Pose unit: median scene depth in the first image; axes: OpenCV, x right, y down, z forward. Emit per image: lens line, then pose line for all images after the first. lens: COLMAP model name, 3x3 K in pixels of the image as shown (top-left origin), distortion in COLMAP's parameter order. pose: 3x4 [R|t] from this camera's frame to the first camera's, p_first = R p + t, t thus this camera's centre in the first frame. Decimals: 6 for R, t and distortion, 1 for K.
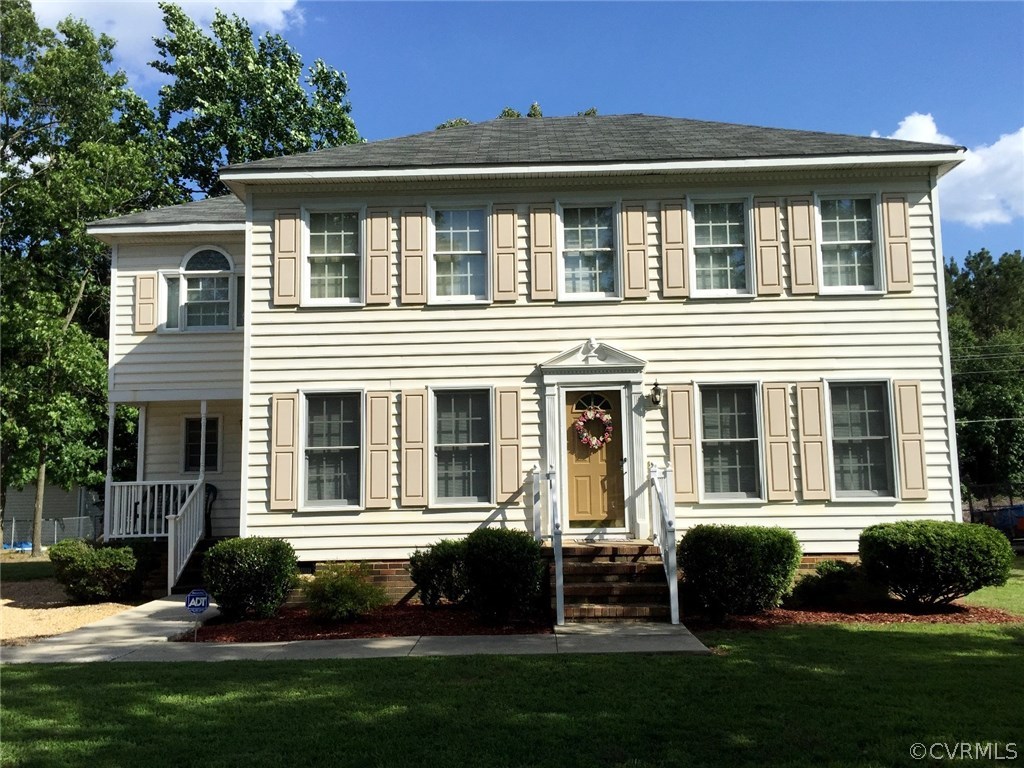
lens RADIAL K [[881.5, 0, 507.9], [0, 881.5, 383.4], [0, 0, 1]] dist [0.067803, -0.073939]
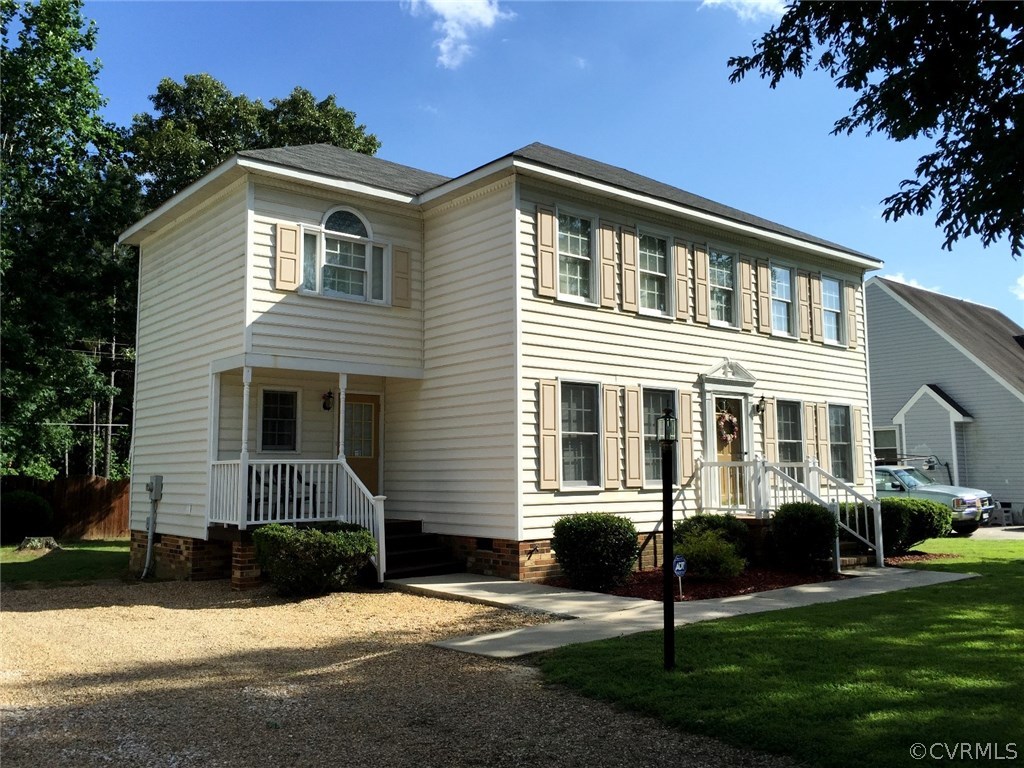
lens RADIAL K [[881.5, 0, 504.4], [0, 881.5, 380.0], [0, 0, 1]] dist [0.067803, -0.073939]
pose [[0.756565, 0.084096, 0.648489, -0.980201], [-0.083207, 0.996015, -0.032089, 0.049676], [-0.648604, -0.029682, 0.760547, 0.232032]]
